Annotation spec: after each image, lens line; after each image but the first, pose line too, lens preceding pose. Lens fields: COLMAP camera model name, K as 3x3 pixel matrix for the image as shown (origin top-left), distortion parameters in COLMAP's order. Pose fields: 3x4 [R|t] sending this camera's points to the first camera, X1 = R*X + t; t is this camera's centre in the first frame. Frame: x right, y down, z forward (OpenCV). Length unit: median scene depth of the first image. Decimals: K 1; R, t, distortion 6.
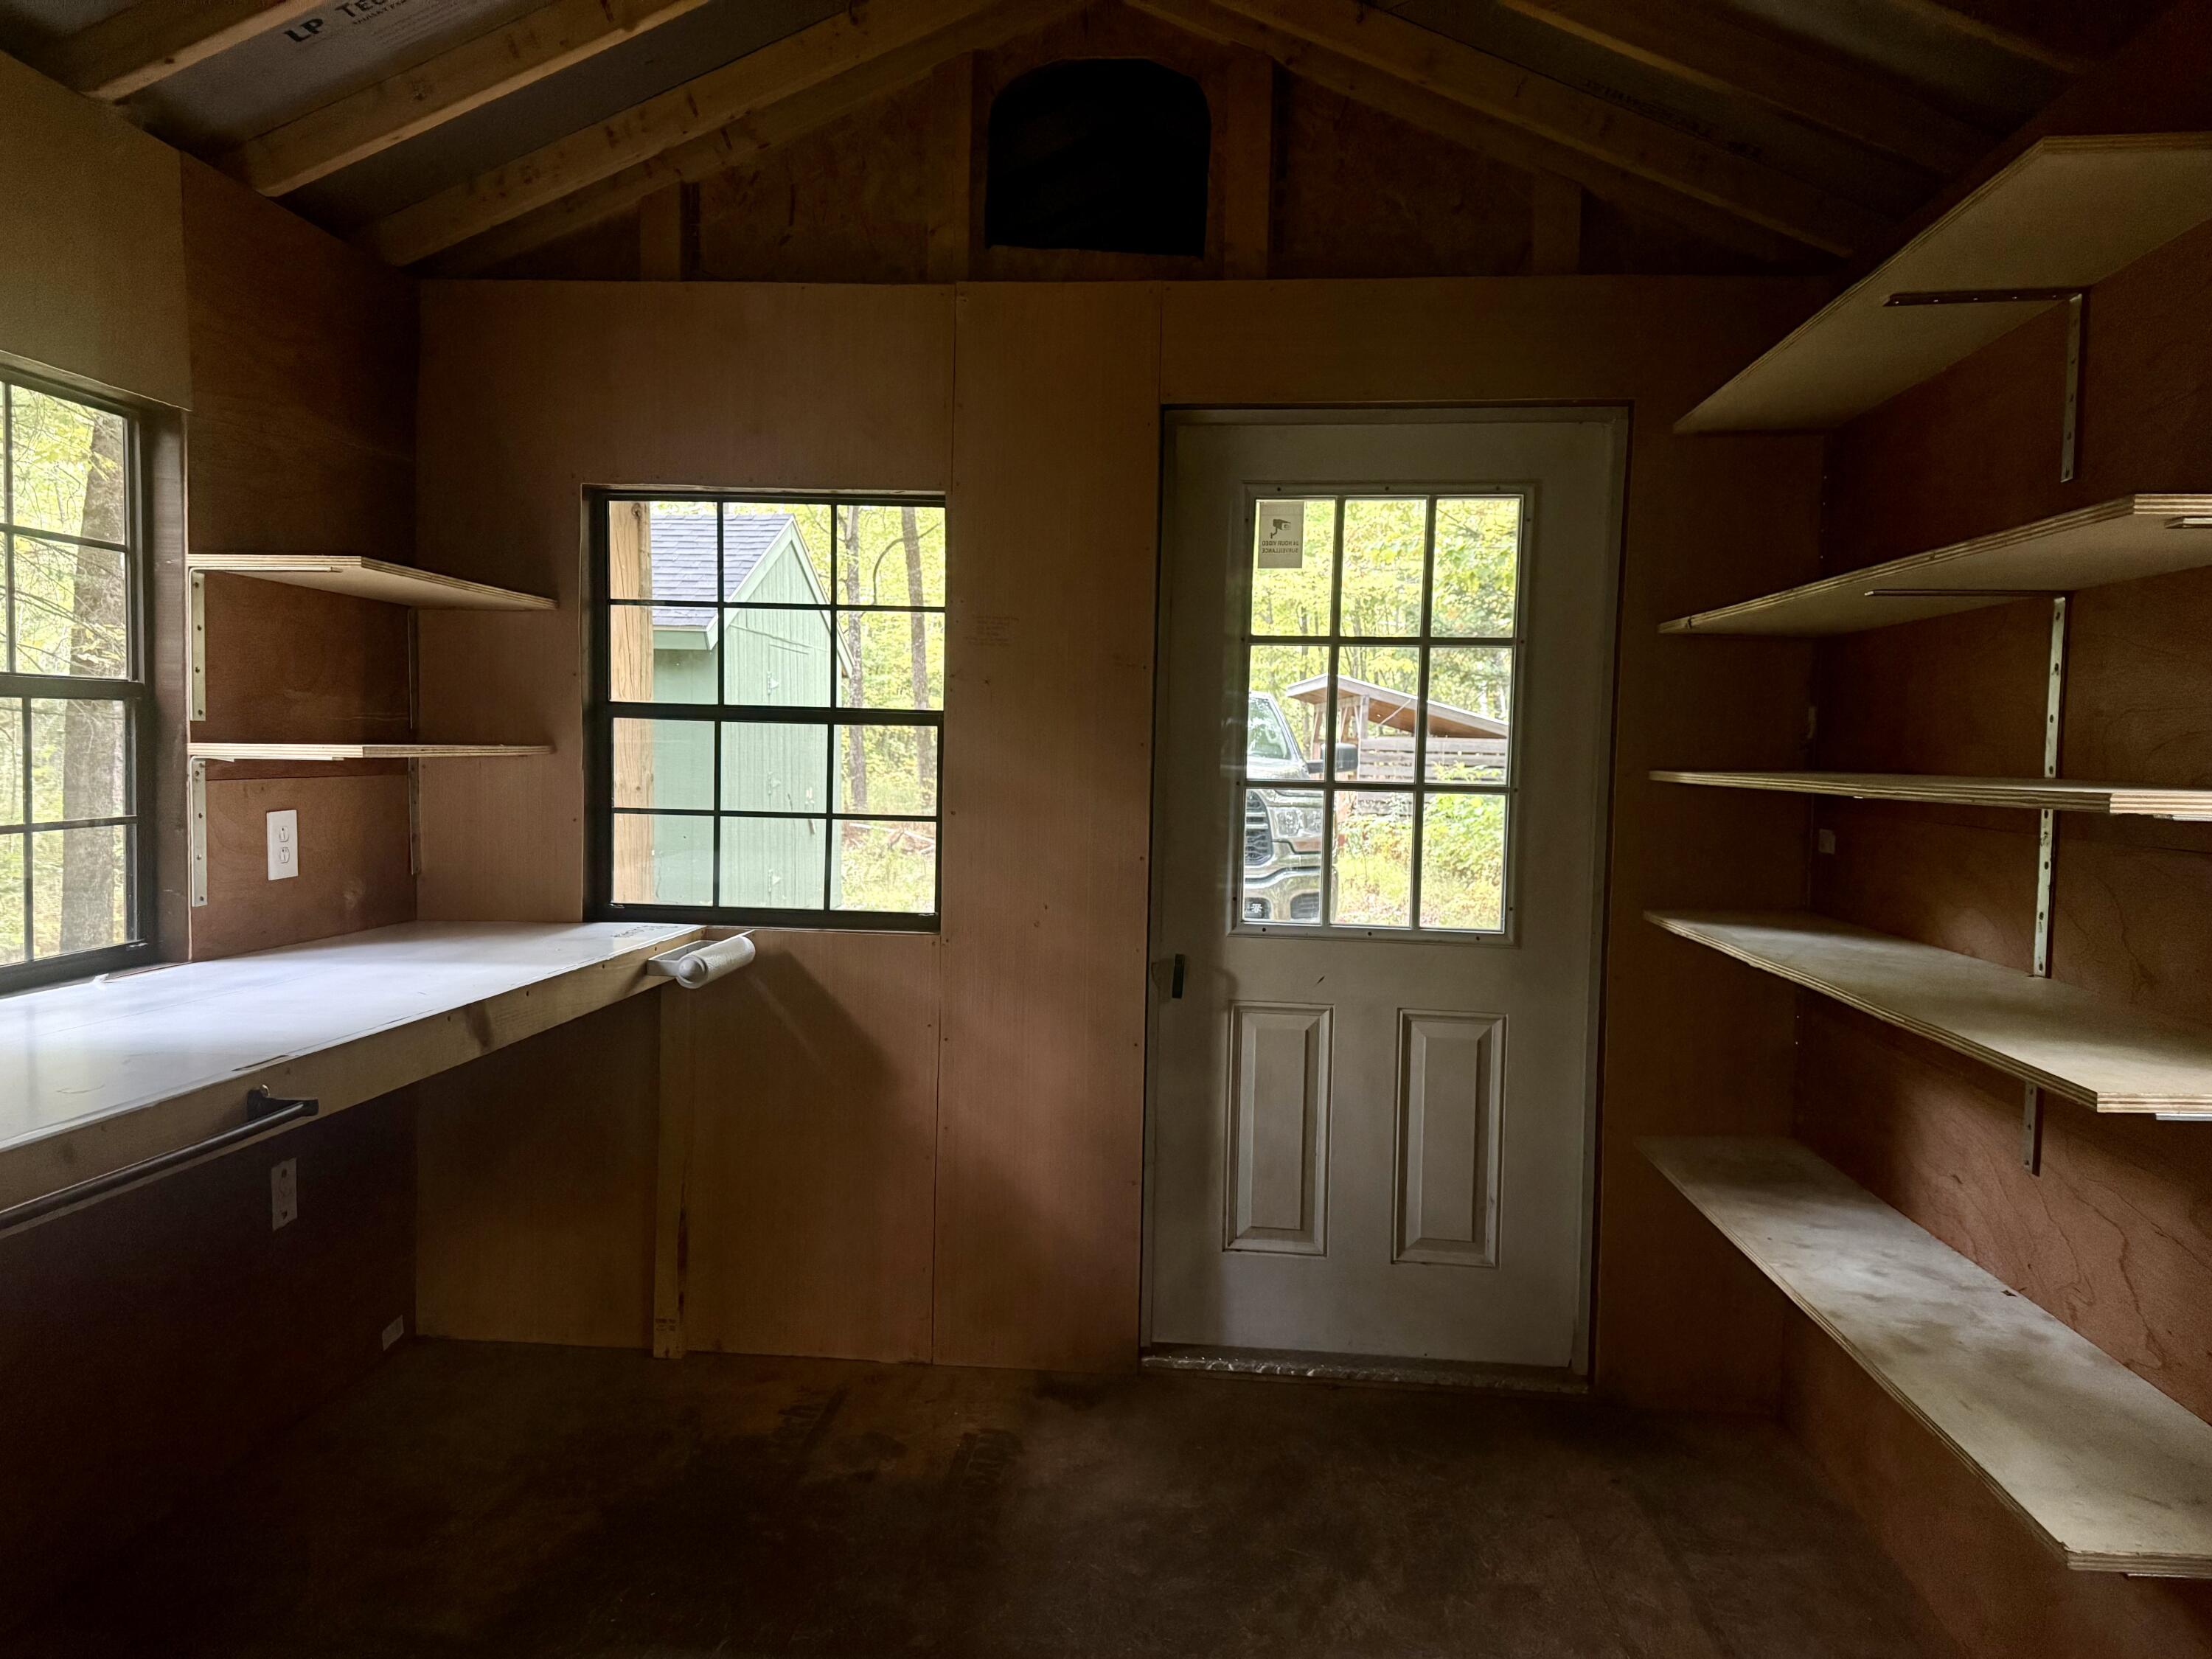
lens RADIAL K [[1551.1, 0, 1094.1], [0, 1551.1, 823.1], [0, 0, 1]] dist [0.012989, -0.031279]
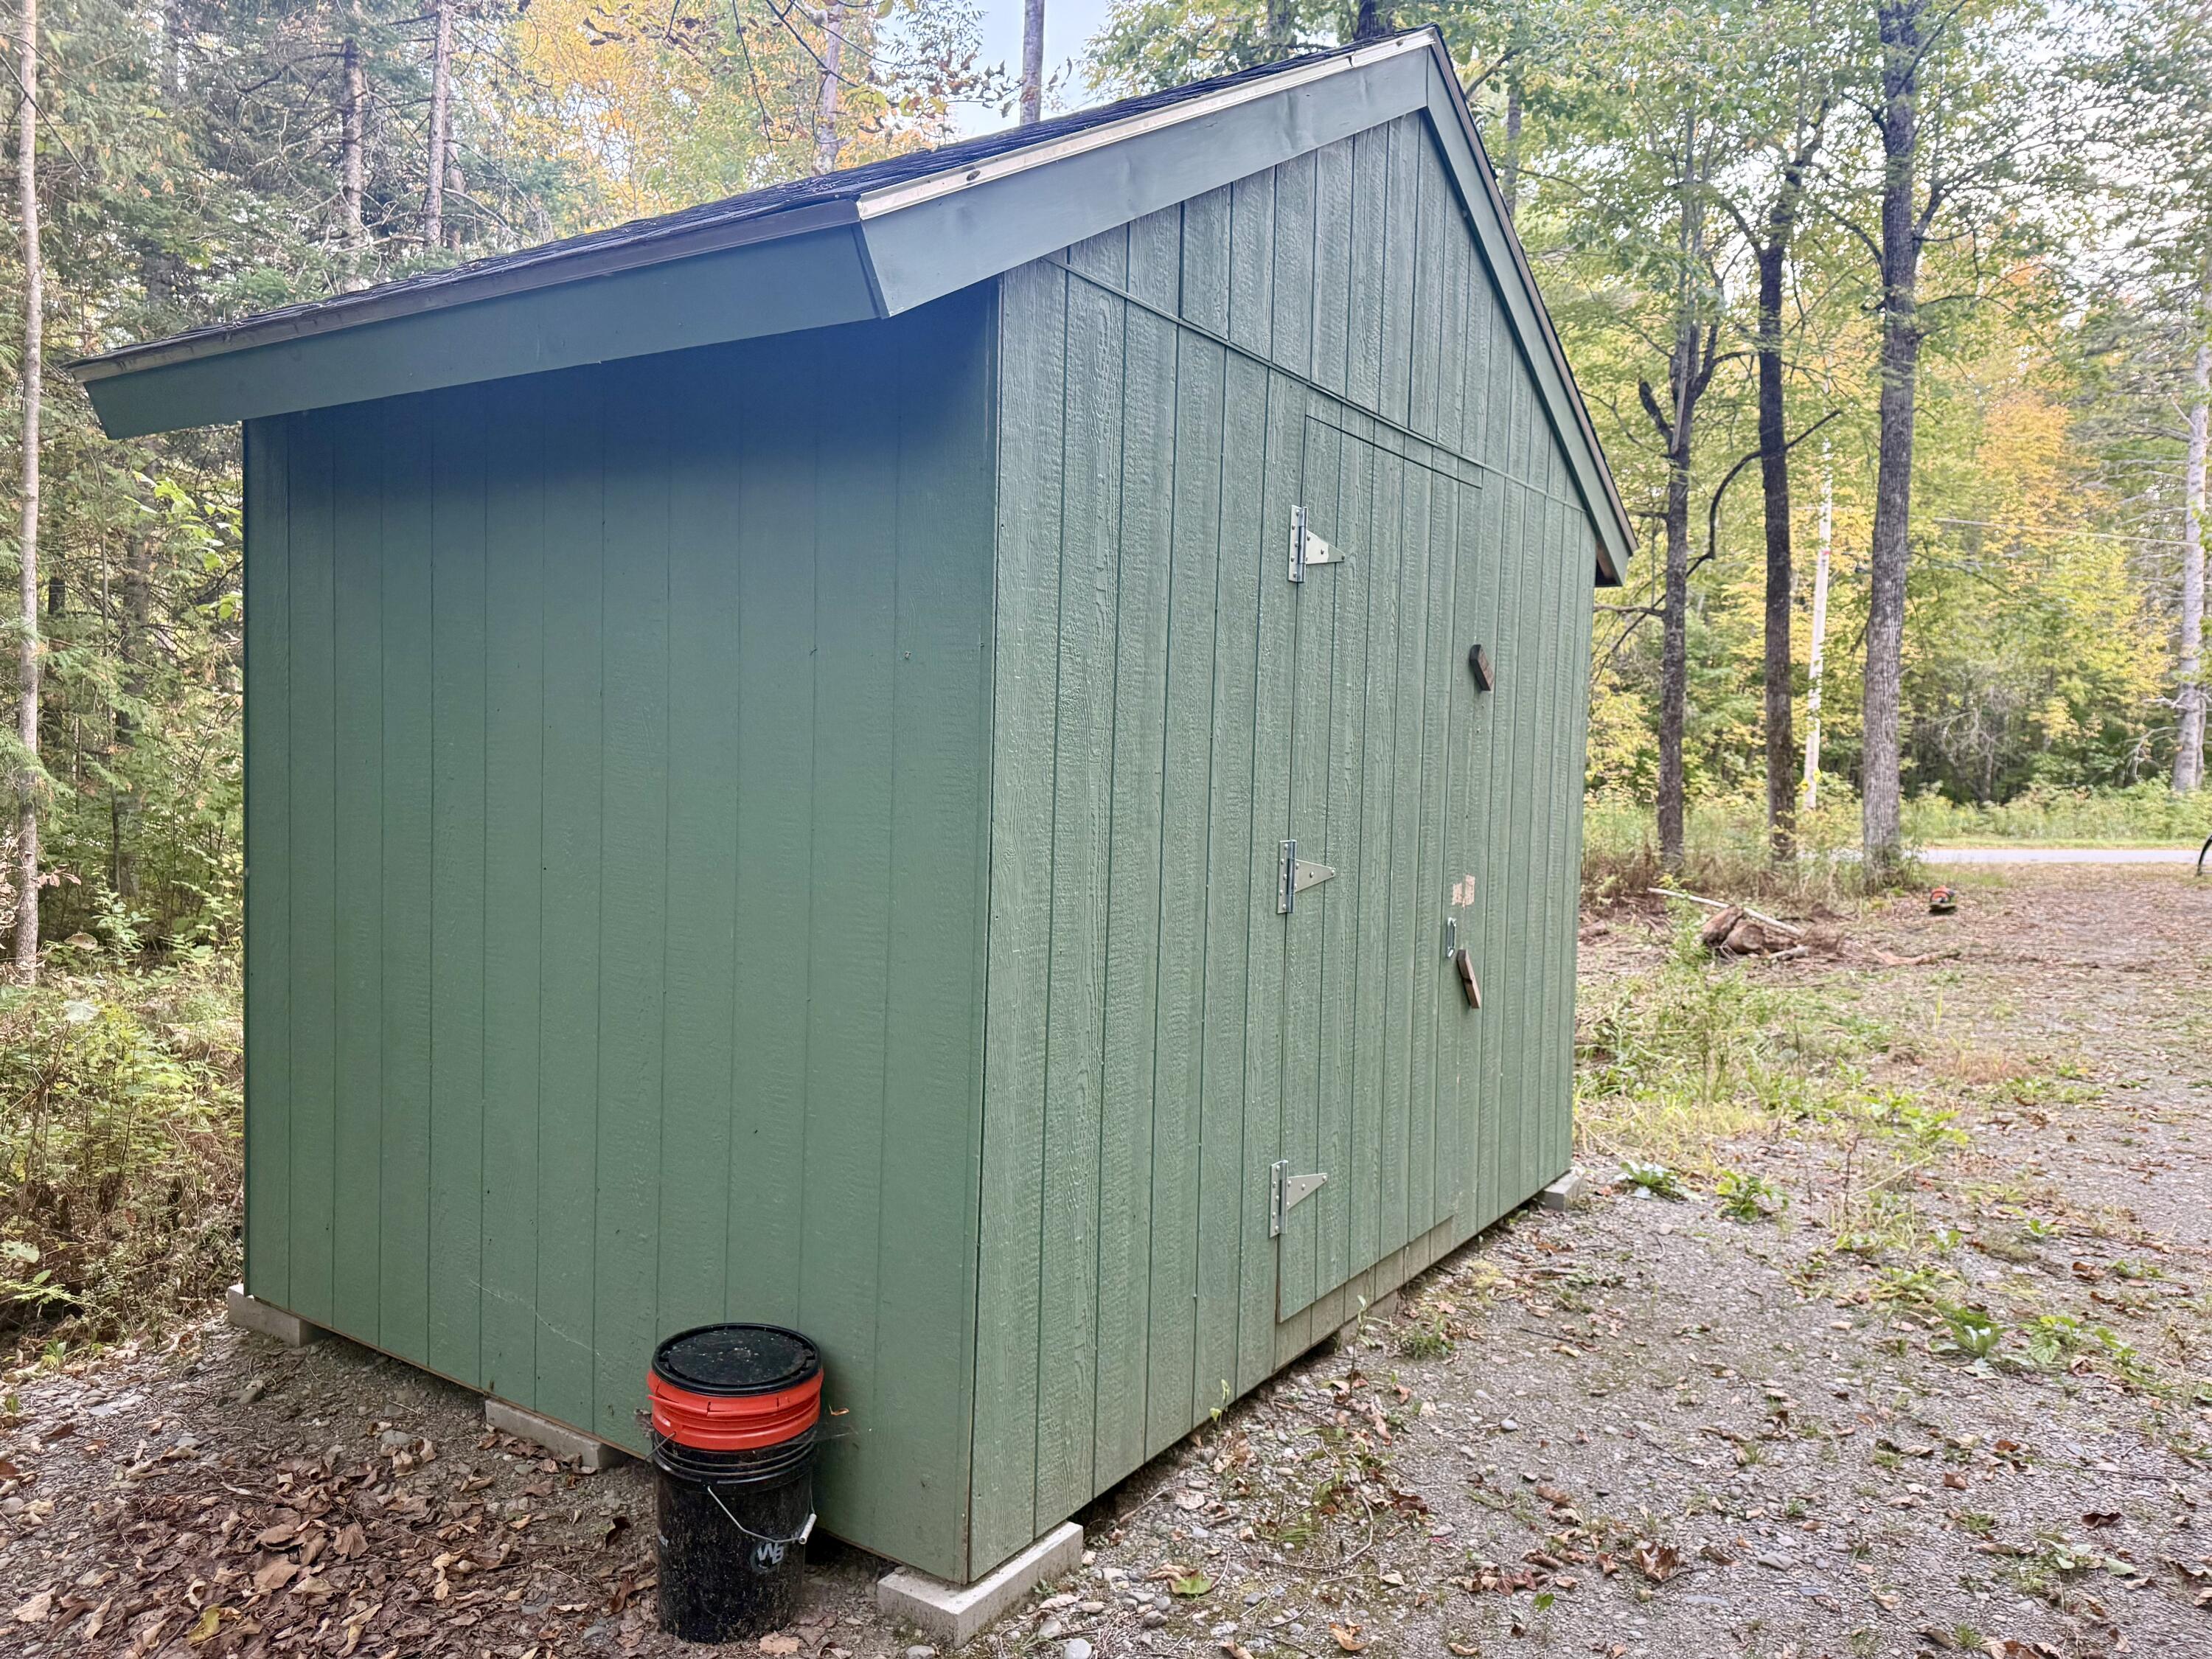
lens RADIAL K [[1551.1, 0, 1105.1], [0, 1551.1, 829.9], [0, 0, 1]] dist [0.012989, -0.031279]
pose [[0.872360, 0.045177, -0.486772, -0.093902], [-0.046263, 0.998881, 0.009796, -0.036824], [0.486670, 0.013974, 0.873474, 0.726230]]
